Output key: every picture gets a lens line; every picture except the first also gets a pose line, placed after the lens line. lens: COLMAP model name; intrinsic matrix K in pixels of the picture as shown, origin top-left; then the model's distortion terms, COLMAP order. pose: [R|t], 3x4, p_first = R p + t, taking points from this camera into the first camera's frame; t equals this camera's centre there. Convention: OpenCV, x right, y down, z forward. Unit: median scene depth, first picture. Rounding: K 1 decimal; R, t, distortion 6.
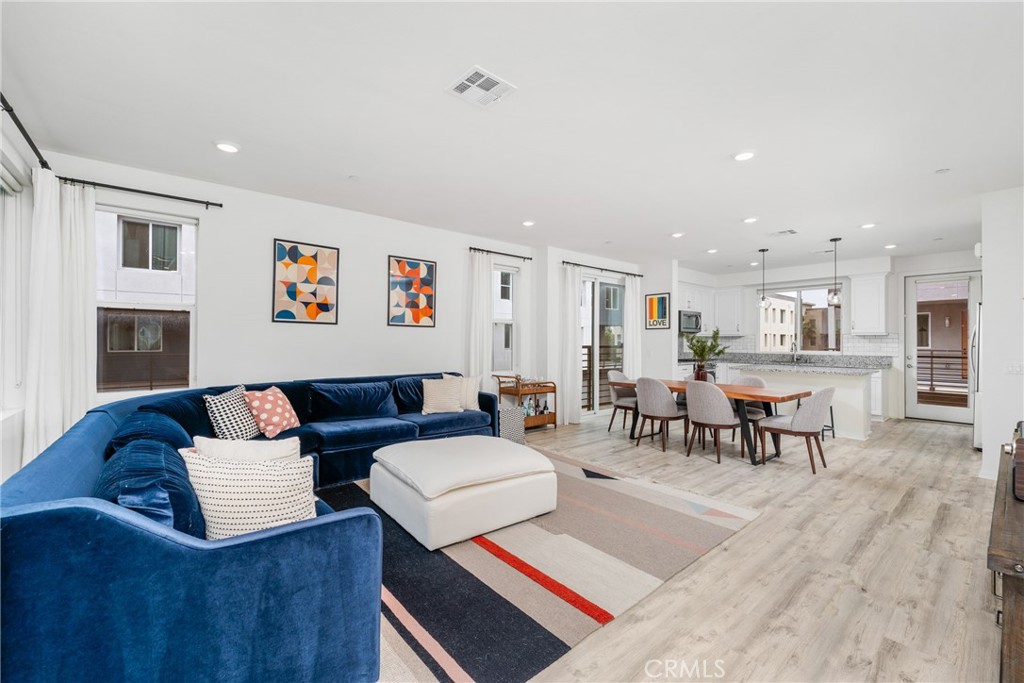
lens RADIAL K [[424.0, 0, 515.6], [0, 424.0, 339.7], [0, 0, 1]] dist [0.000210, 0.000461]
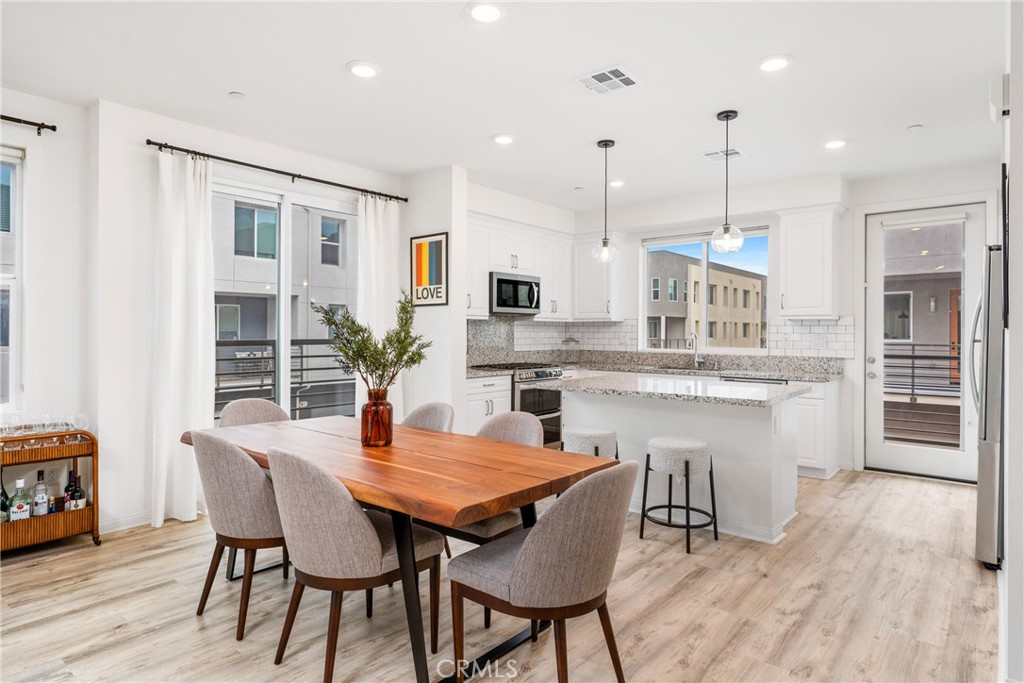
lens RADIAL K [[582.6, 0, 517.9], [0, 582.6, 335.5], [0, 0, 1]] dist [0.003509, 0.002315]
pose [[0.984671, -0.000943, 0.174420, 0.316279], [-0.000652, 0.999959, 0.009086, 0.003535], [-0.174421, -0.009061, 0.984629, 0.306133]]
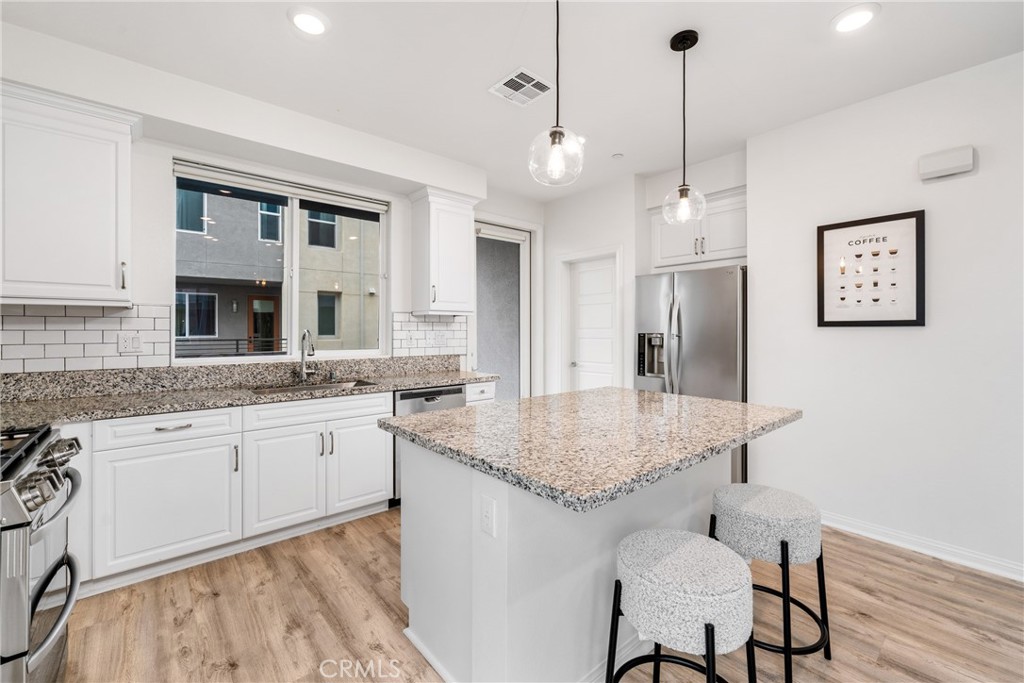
lens RADIAL K [[424.0, 0, 513.5], [0, 424.0, 332.7], [0, 0, 1]] dist [0.000210, 0.000461]
pose [[-0.003883, -0.009845, 0.999944, 0.306540], [-0.002270, 0.999949, 0.009836, 0.004761], [-0.999990, -0.002232, -0.003905, 0.880900]]
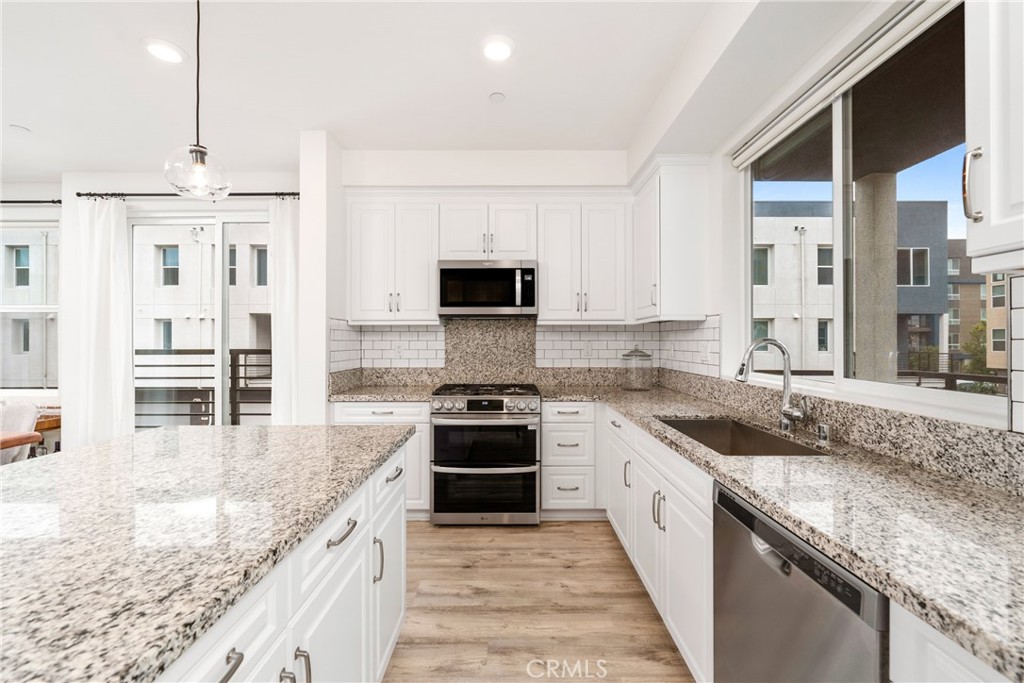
lens RADIAL K [[424.0, 0, 513.7], [0, 424.0, 339.9], [0, 0, 1]] dist [0.000210, 0.000461]
pose [[0.757942, -0.008470, -0.652267, 0.750101], [0.006811, 0.999964, -0.005070, 0.007241], [0.652287, -0.000600, 0.757972, 0.804287]]
